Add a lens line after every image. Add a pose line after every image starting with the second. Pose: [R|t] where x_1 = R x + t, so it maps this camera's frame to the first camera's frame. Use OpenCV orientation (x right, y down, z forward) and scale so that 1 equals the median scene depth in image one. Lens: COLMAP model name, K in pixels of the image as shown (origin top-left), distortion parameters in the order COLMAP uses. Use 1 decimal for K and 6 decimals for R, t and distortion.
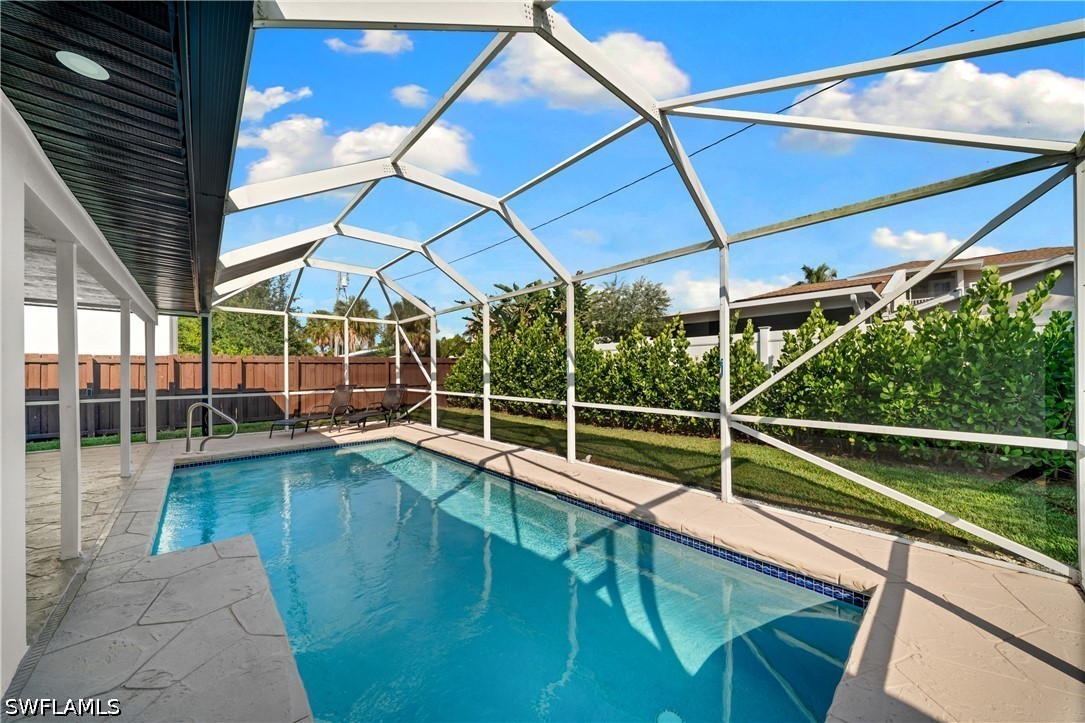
lens RADIAL K [[374.9, 0, 542.9], [0, 374.9, 368.6], [0, 0, 1]] dist [0.005810, -0.004544]
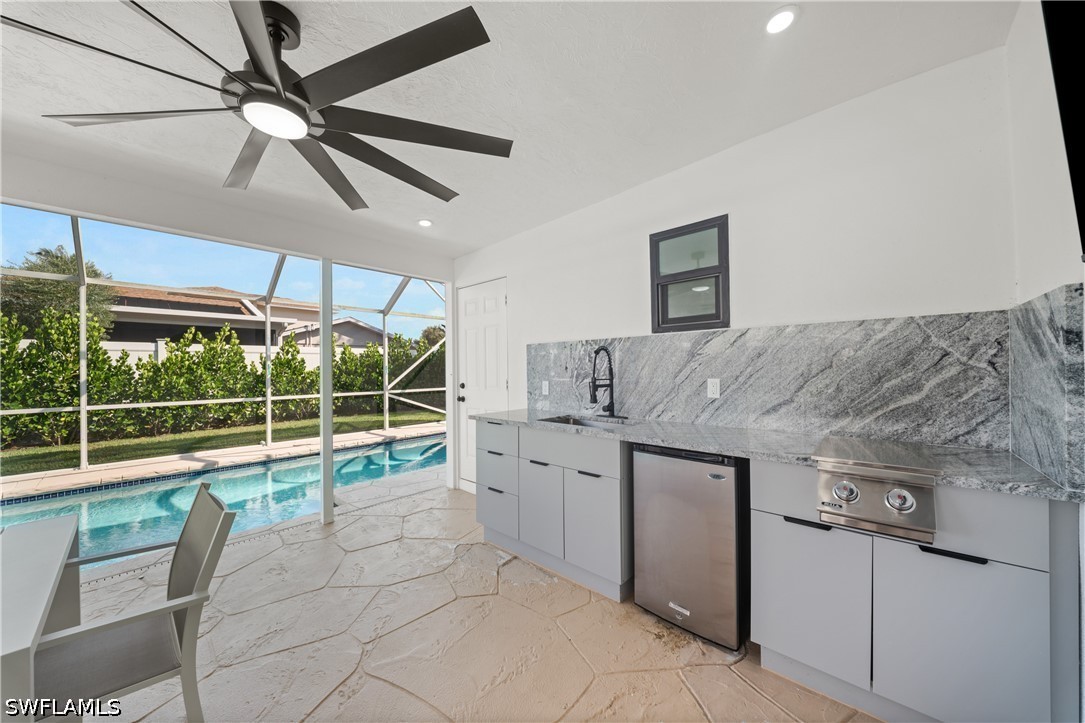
lens RADIAL K [[374.9, 0, 542.9], [0, 374.9, 368.6], [0, 0, 1]] dist [0.005810, -0.004544]
pose [[-0.090185, 0.009159, 0.995883, -1.291965], [0.009917, 0.999916, -0.008298, 0.014734], [-0.995876, 0.009128, -0.090269, 0.213753]]
